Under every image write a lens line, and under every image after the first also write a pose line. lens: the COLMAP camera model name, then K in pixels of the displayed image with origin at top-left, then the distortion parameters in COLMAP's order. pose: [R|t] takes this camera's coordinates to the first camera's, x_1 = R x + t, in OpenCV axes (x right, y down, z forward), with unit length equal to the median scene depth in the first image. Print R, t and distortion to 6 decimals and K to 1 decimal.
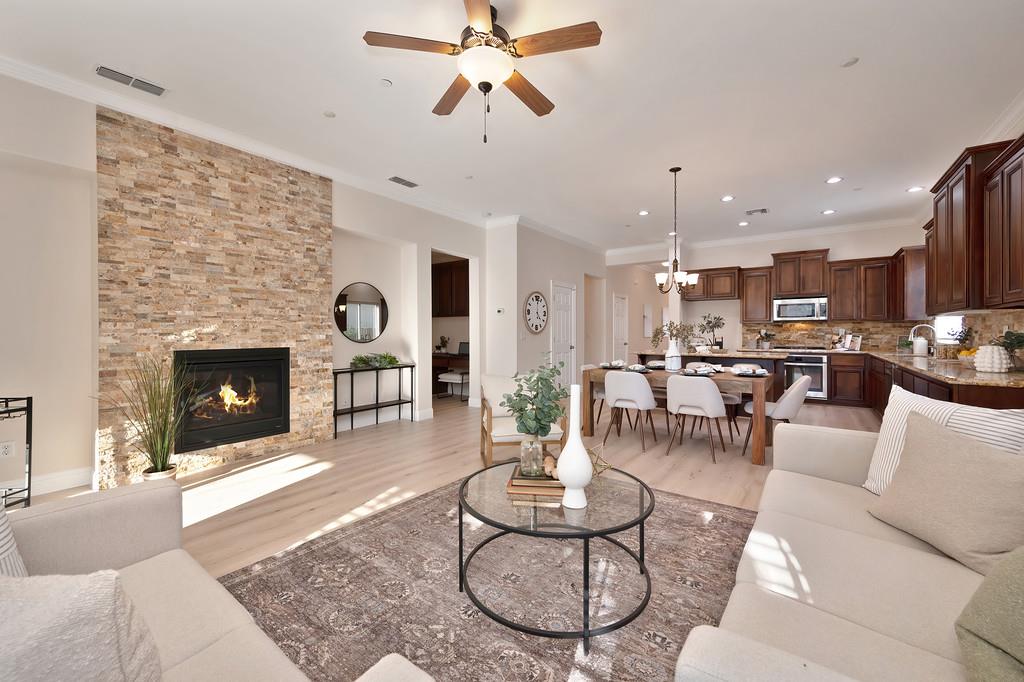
lens RADIAL K [[406.6, 0, 509.2], [0, 406.6, 331.9], [0, 0, 1]] dist [0.001393, -0.000952]
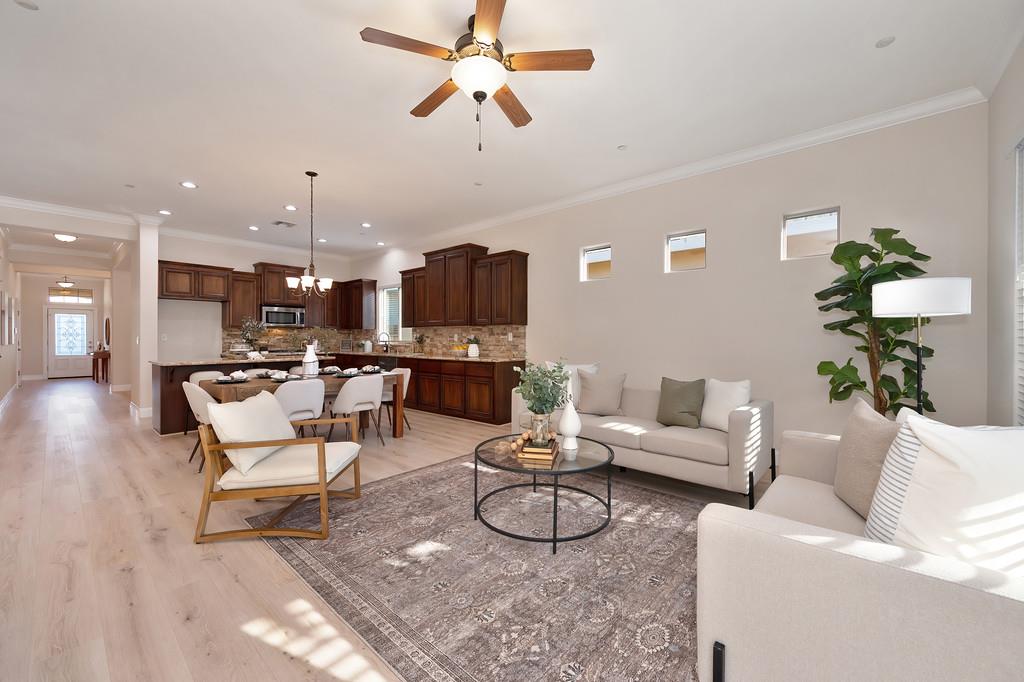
lens RADIAL K [[406.6, 0, 514.5], [0, 406.6, 337.4], [0, 0, 1]] dist [0.001393, -0.000952]
pose [[0.080710, 0.001162, 0.996737, -0.825230], [-0.001018, 0.999999, -0.001083, 0.004027], [-0.996737, -0.000927, 0.080711, 0.641019]]
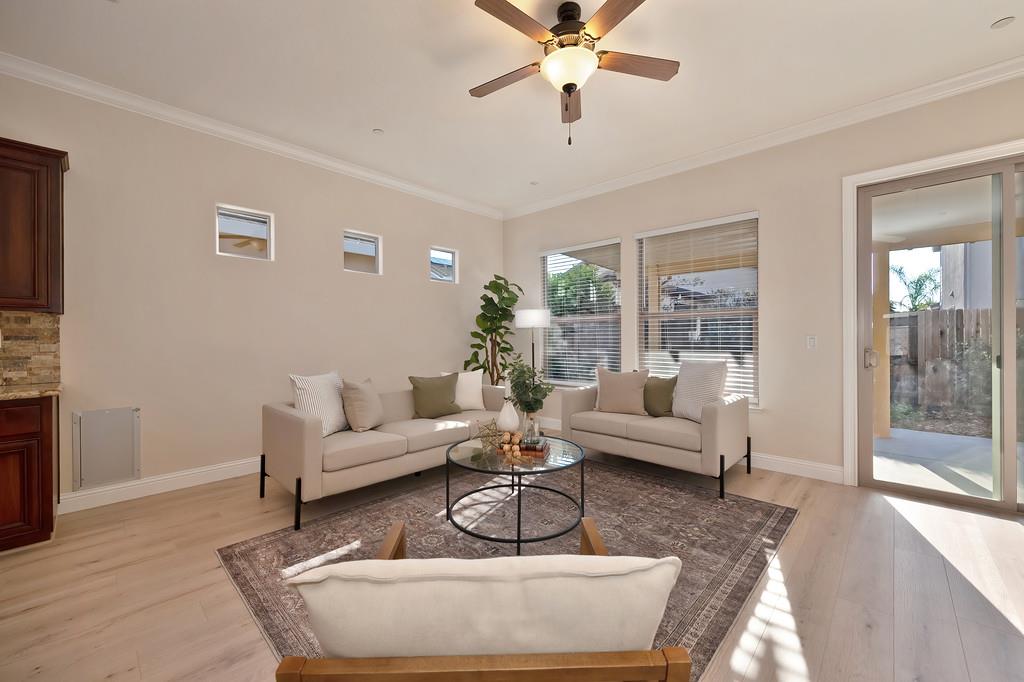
lens RADIAL K [[406.6, 0, 509.1], [0, 406.6, 340.7], [0, 0, 1]] dist [0.001393, -0.000952]
pose [[-0.993104, 0.002169, 0.117214, -0.018782], [0.003122, 0.999964, 0.007949, 0.000276], [-0.117192, 0.008261, -0.993075, 1.540397]]
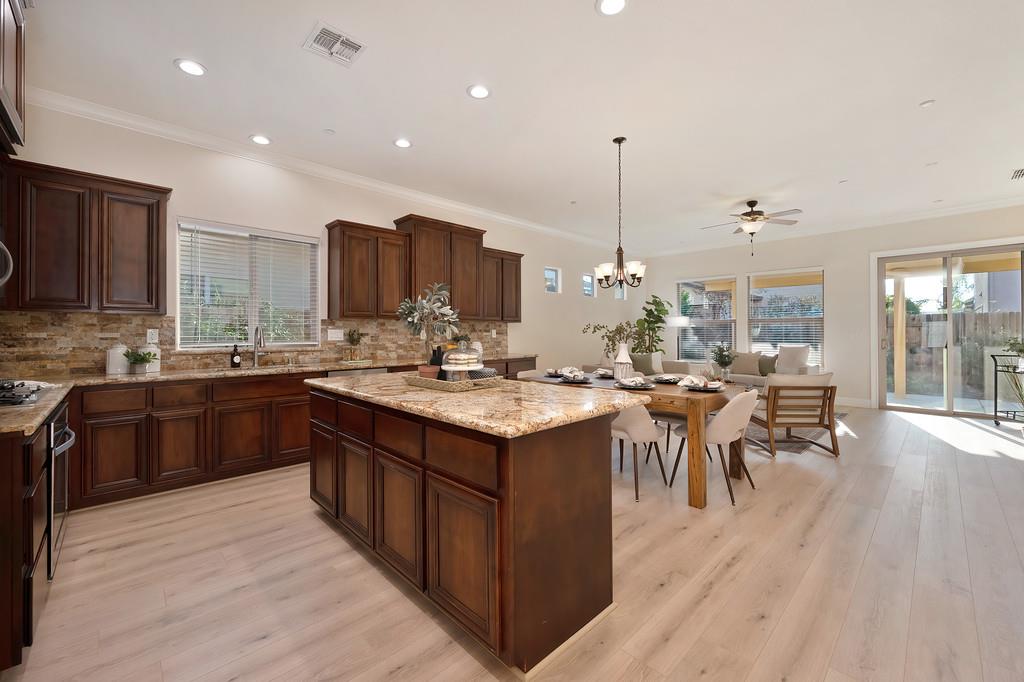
lens RADIAL K [[406.6, 0, 511.8], [0, 406.6, 331.5], [0, 0, 1]] dist [0.001393, -0.000952]
pose [[-0.987007, -0.002015, 0.160667, 0.746541], [-0.001788, 0.999997, 0.001557, -0.014445], [-0.160670, 0.001249, -0.987007, 2.781901]]
